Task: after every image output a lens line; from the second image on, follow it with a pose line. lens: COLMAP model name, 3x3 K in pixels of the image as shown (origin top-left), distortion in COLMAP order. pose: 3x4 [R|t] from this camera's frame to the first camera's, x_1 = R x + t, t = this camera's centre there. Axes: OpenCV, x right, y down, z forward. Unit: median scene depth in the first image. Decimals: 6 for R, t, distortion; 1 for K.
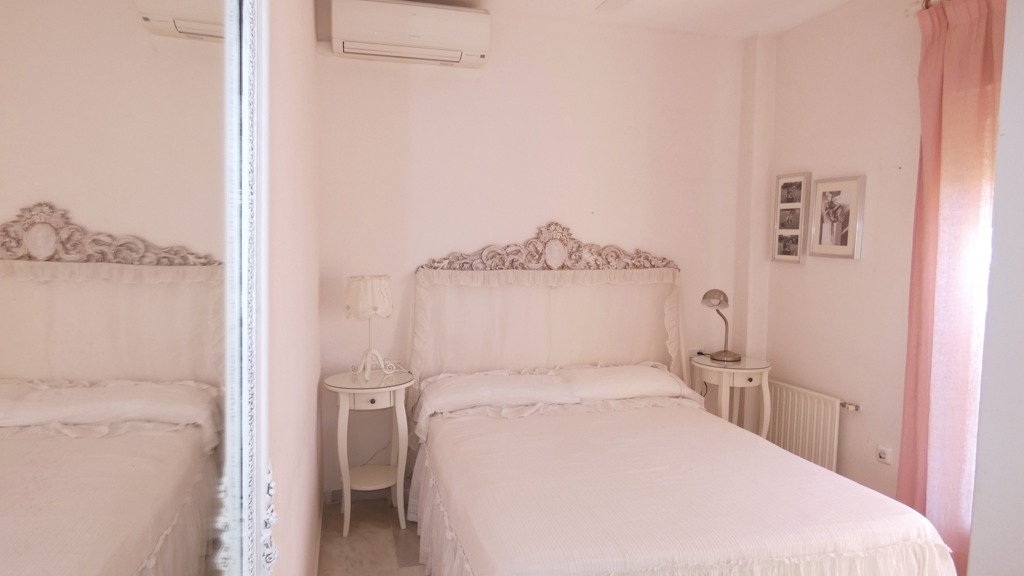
lens RADIAL K [[601.3, 0, 507.6], [0, 601.3, 285.5], [0, 0, 1]] dist [-0.002627, 0.001932]
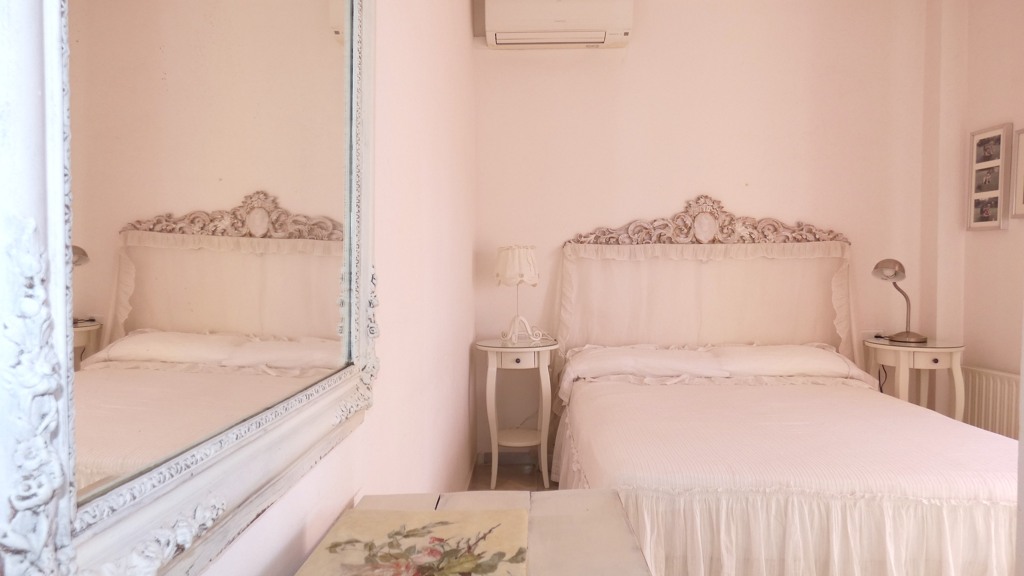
lens RADIAL K [[627.9, 0, 515.8], [0, 627.9, 289.9], [0, 0, 1]] dist [0.001982, -0.000389]
pose [[0.960366, -0.005301, -0.278691, 0.070975], [-0.005798, 0.999223, -0.038988, 0.094760], [0.278681, 0.039058, 0.959589, -0.062828]]
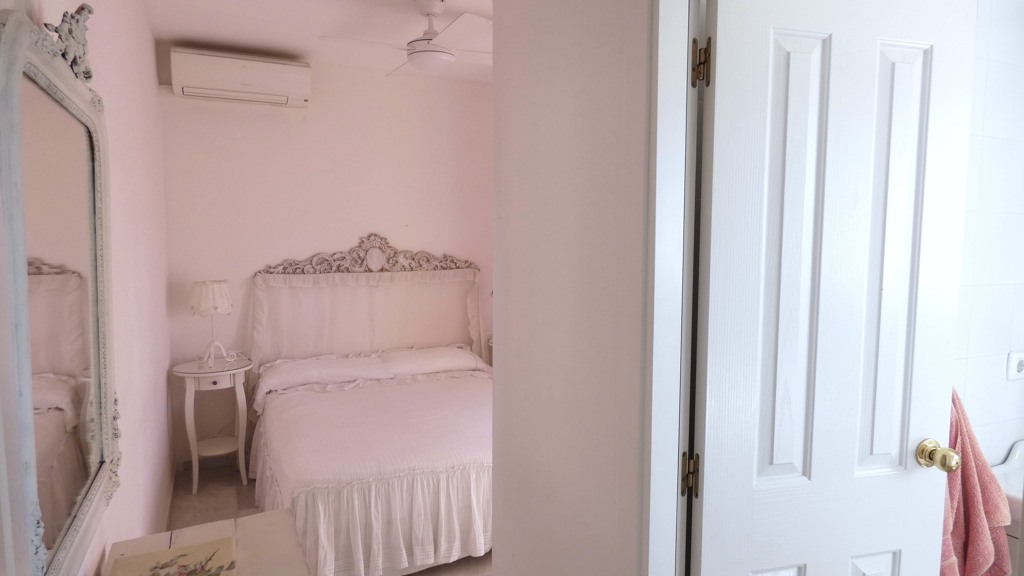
lens RADIAL K [[605.7, 0, 505.9], [0, 605.7, 285.1], [0, 0, 1]] dist [-0.000691, -0.003076]
pose [[0.983310, -0.021468, 0.180667, 0.123212], [0.019039, 0.999704, 0.015165, -0.013902], [-0.180939, -0.011472, 0.983427, -0.283879]]
